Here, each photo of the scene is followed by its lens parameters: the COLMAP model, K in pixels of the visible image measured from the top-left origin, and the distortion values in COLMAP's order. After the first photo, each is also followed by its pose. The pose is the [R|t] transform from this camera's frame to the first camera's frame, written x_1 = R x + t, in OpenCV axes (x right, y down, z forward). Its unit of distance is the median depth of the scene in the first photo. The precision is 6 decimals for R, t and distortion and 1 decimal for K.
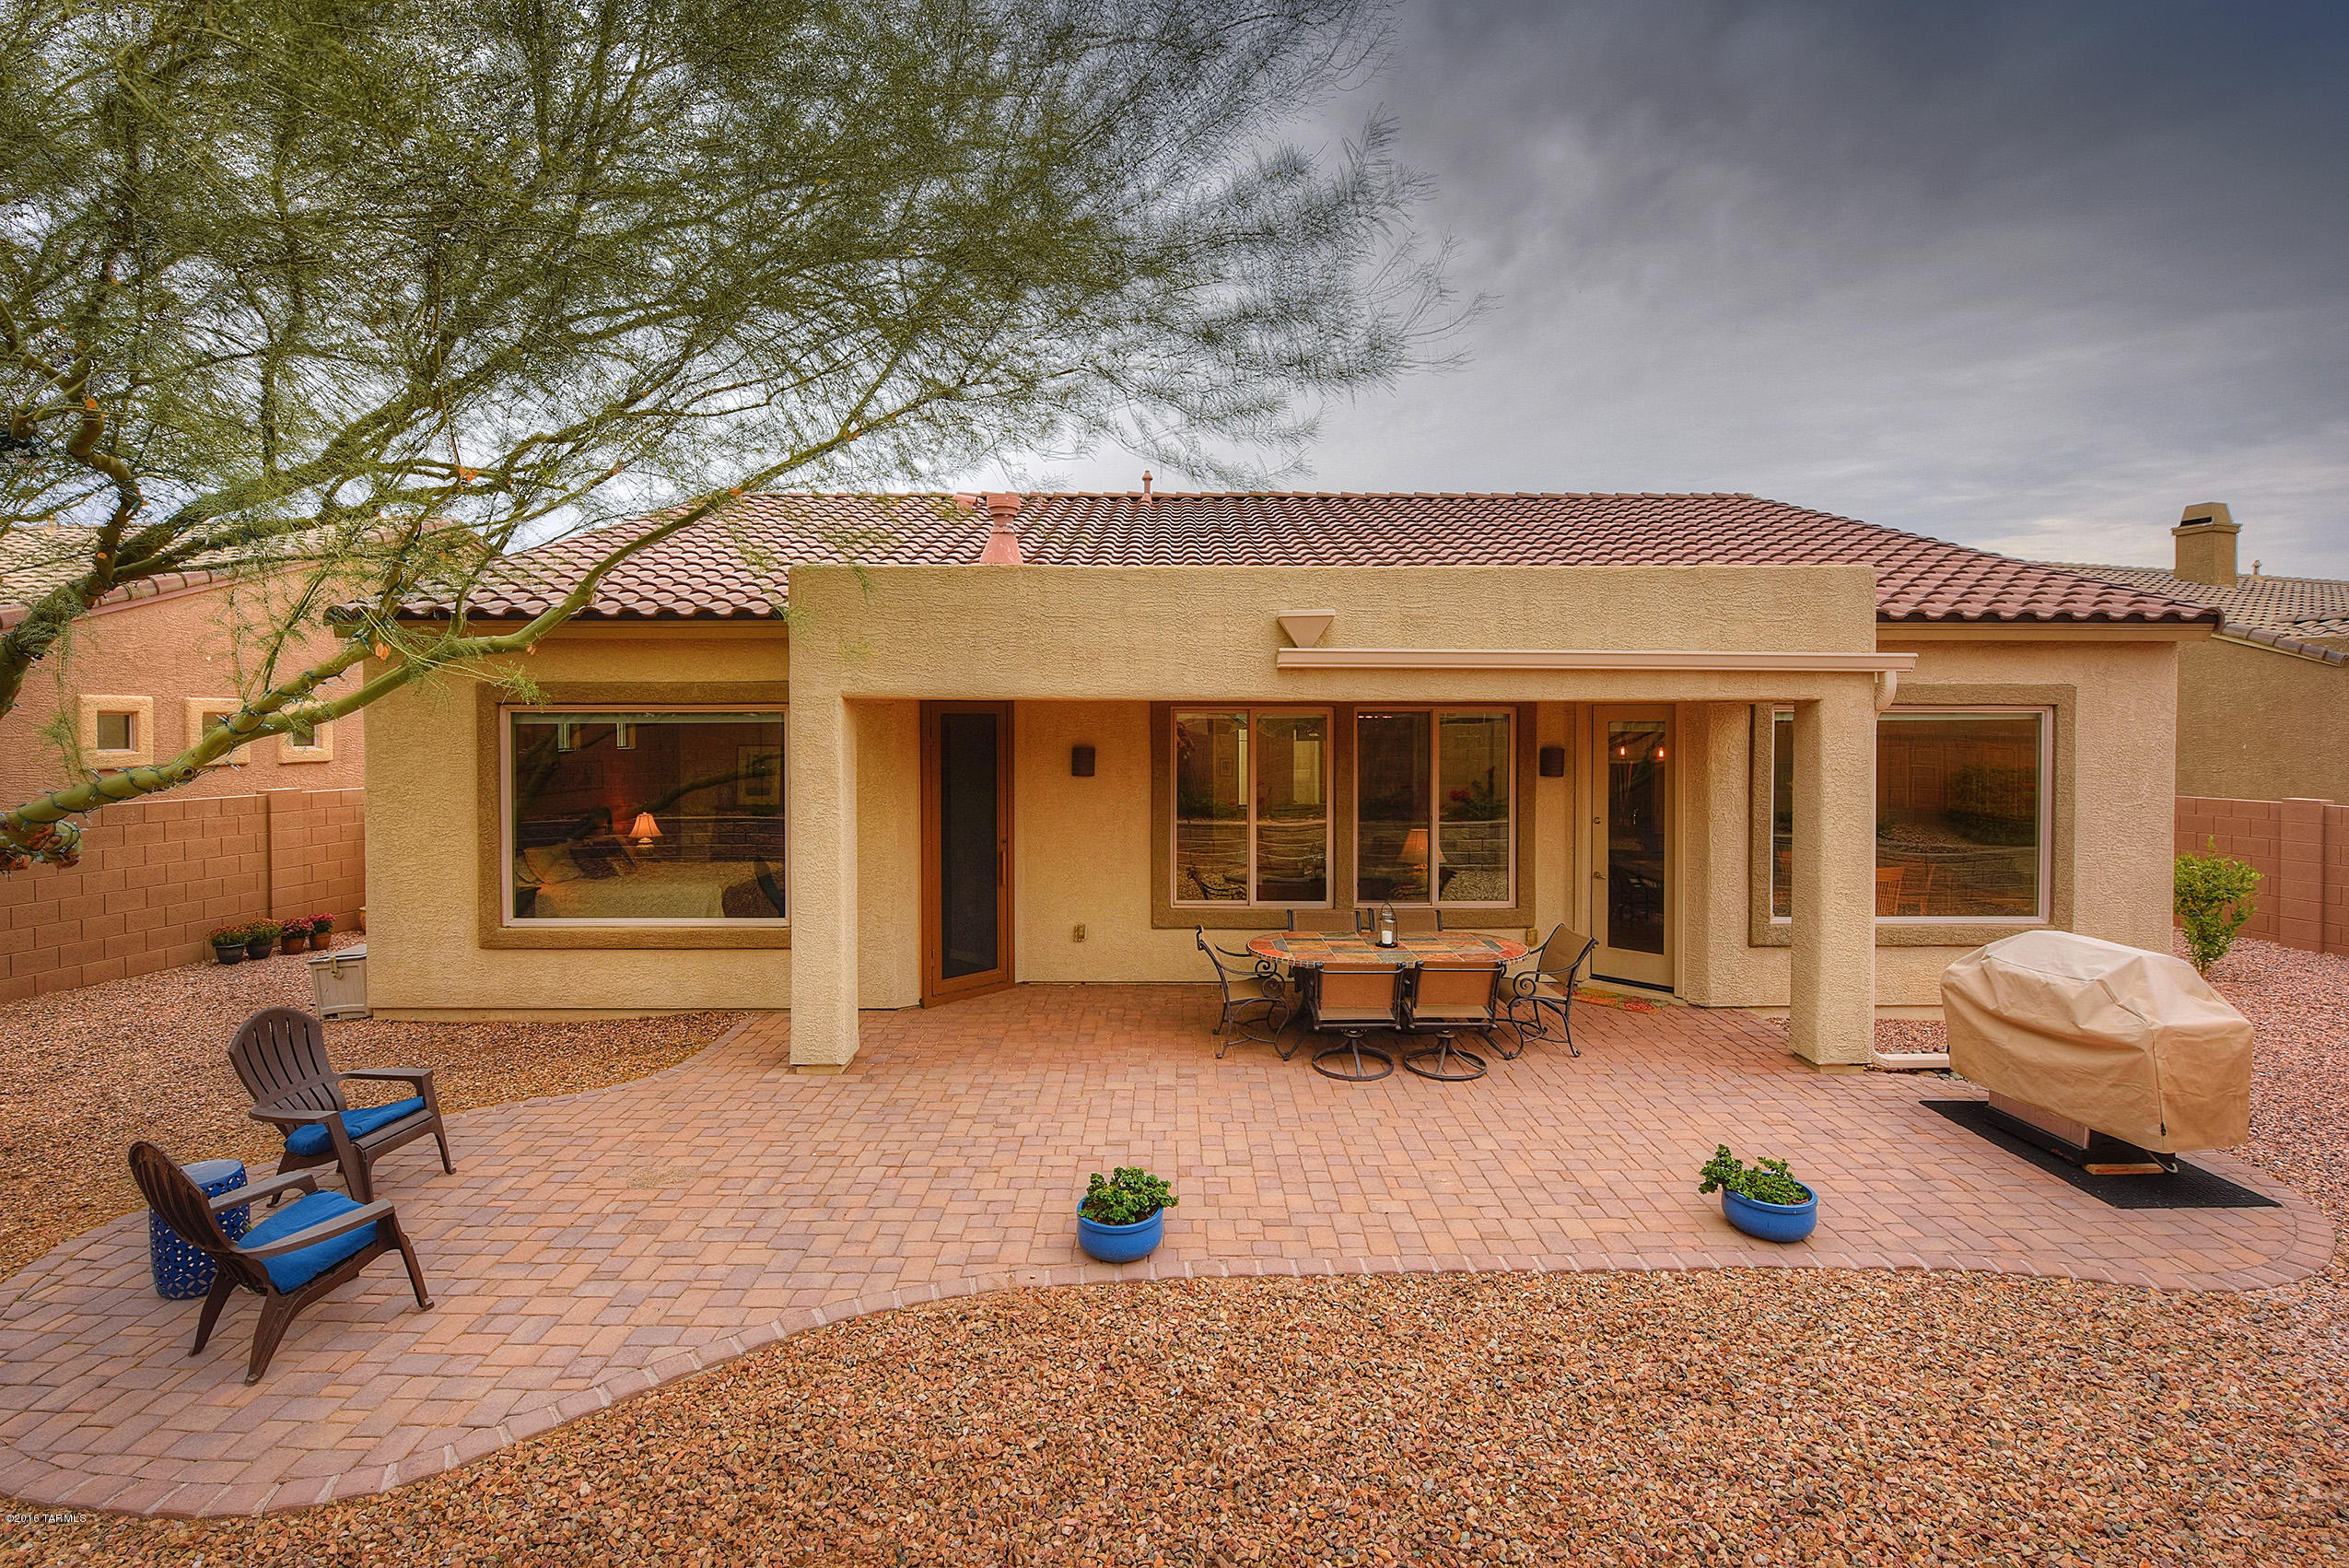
lens RADIAL K [[1074.3, 0, 1010.1], [0, 1074.3, 731.1], [0, 0, 1]] dist [-0.000325, -0.007200]
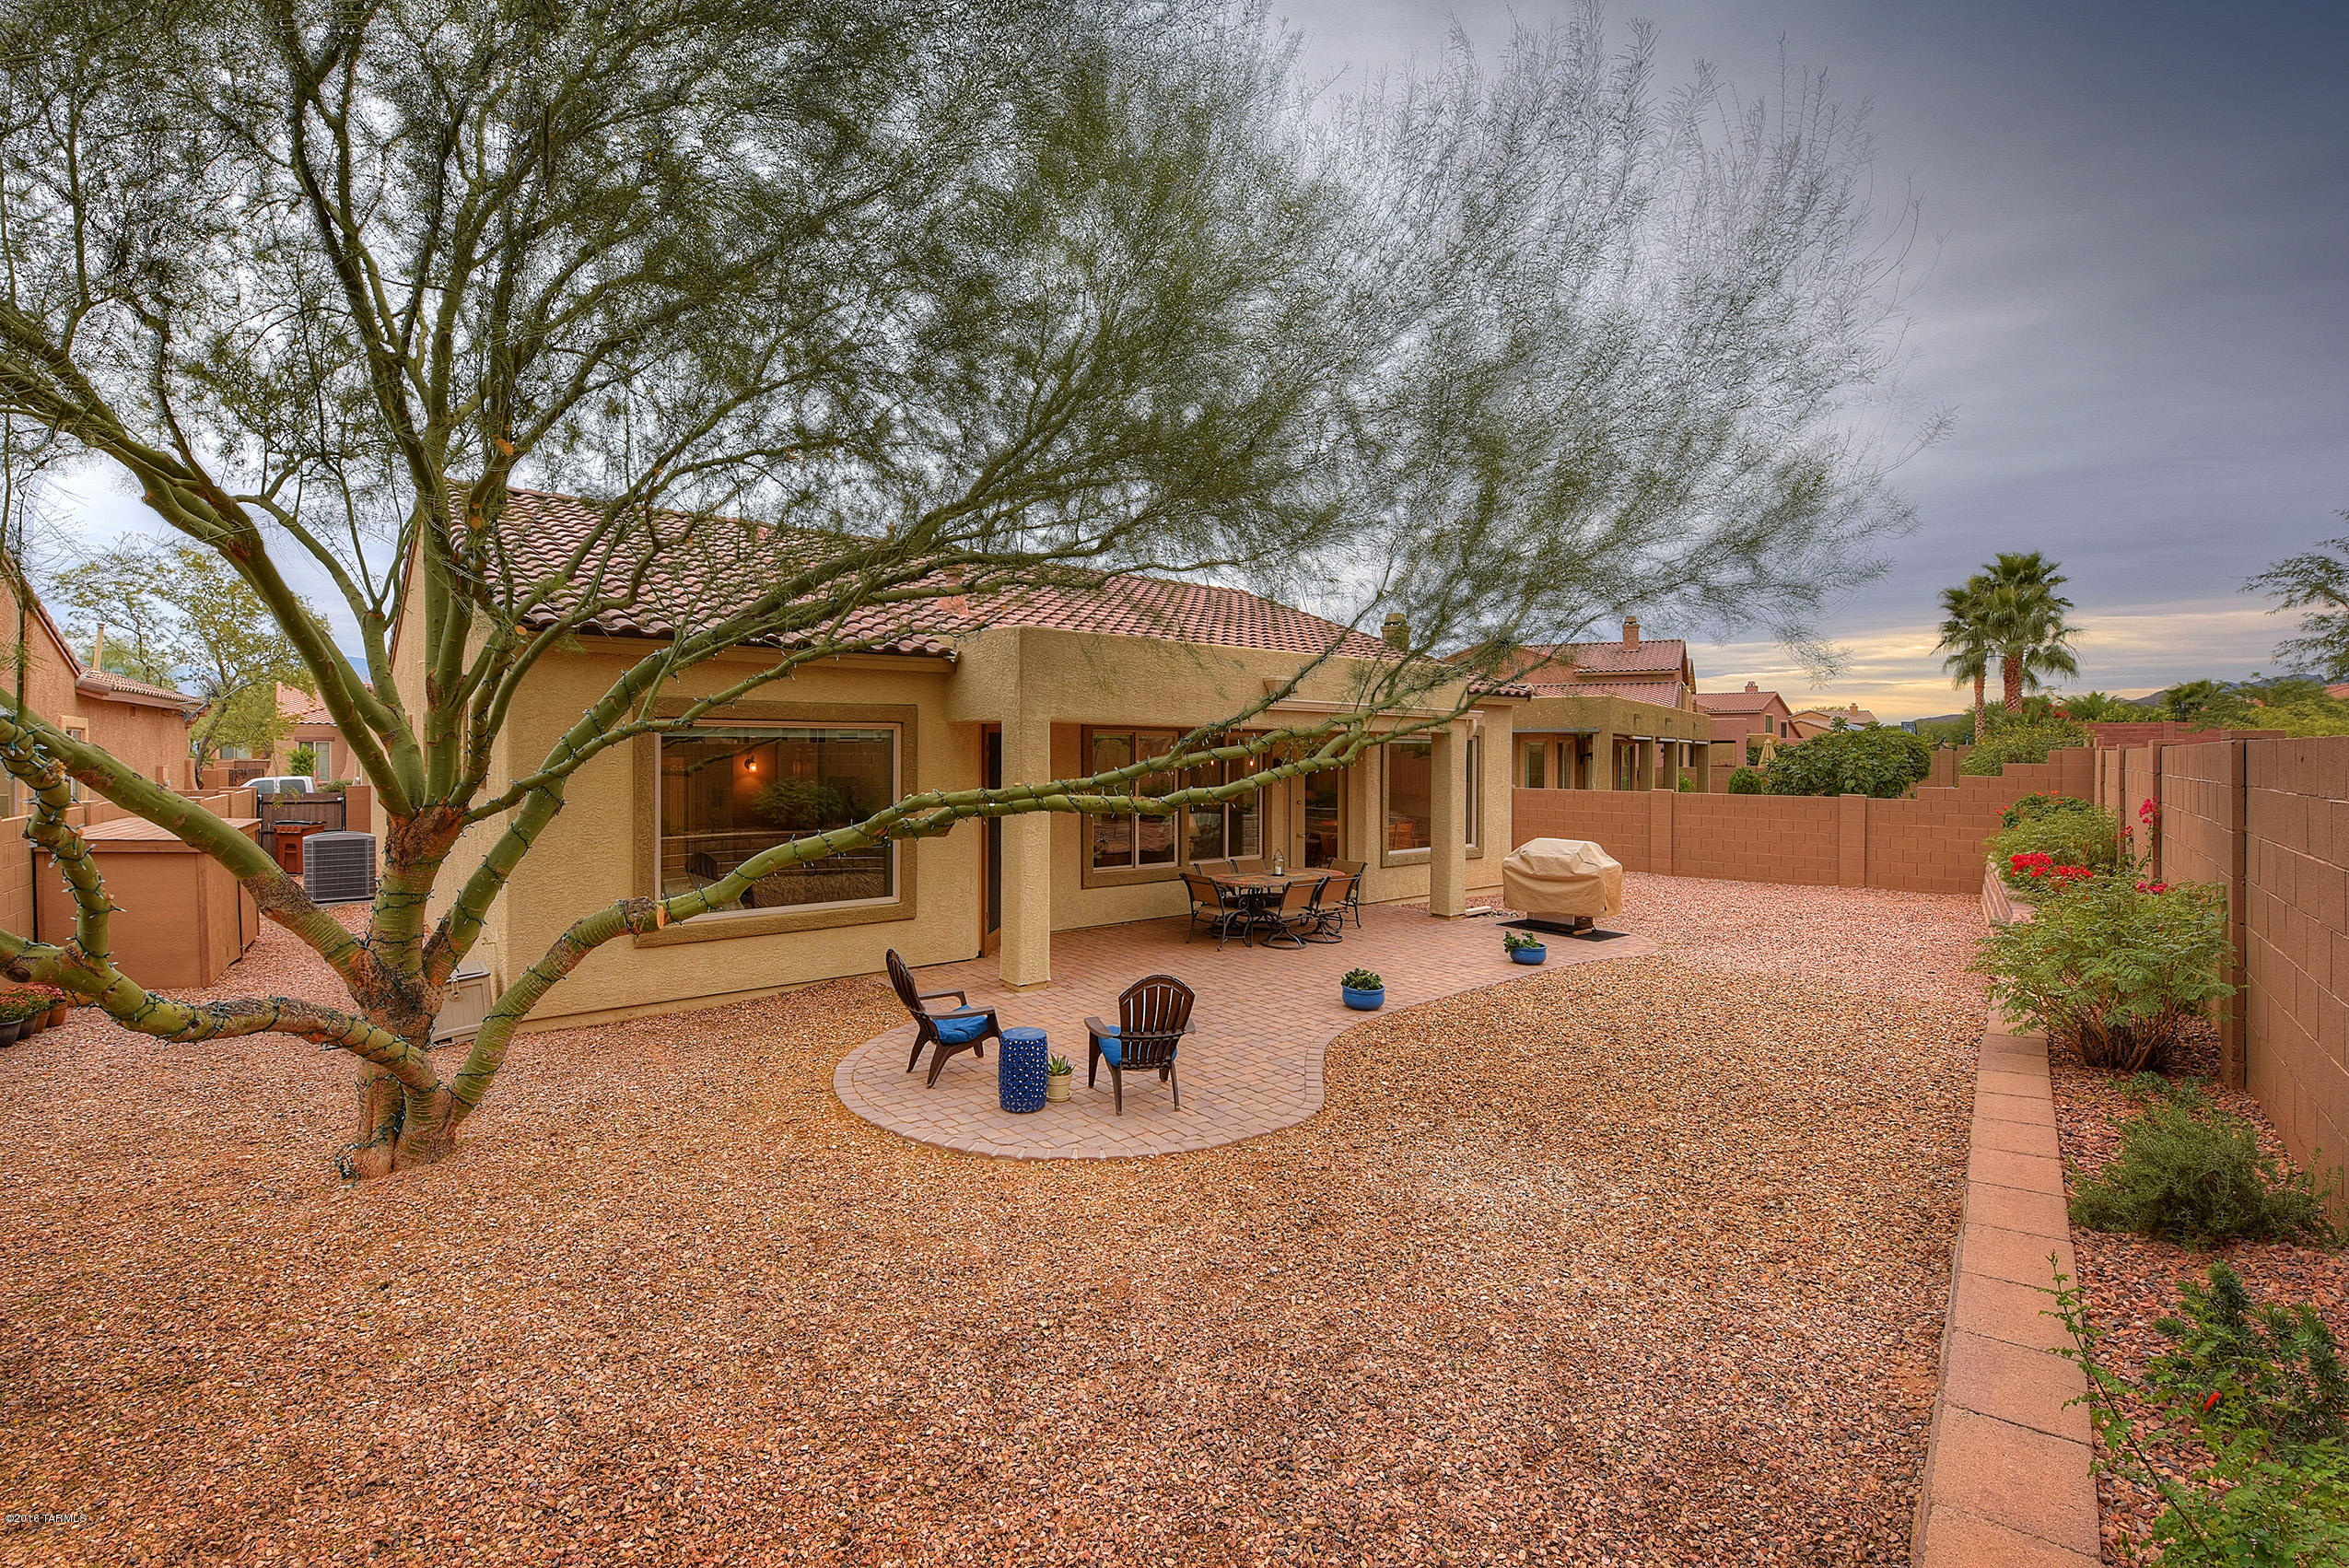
lens RADIAL K [[1080.4, 0, 1178.7], [0, 1080.4, 731.9], [0, 0, 1]] dist [-0.002834, -0.001420]
pose [[0.752889, 0.015257, 0.657971, -0.859314], [-0.006054, 0.999850, -0.016258, 0.003890], [-0.658120, 0.008257, 0.752868, -0.165307]]
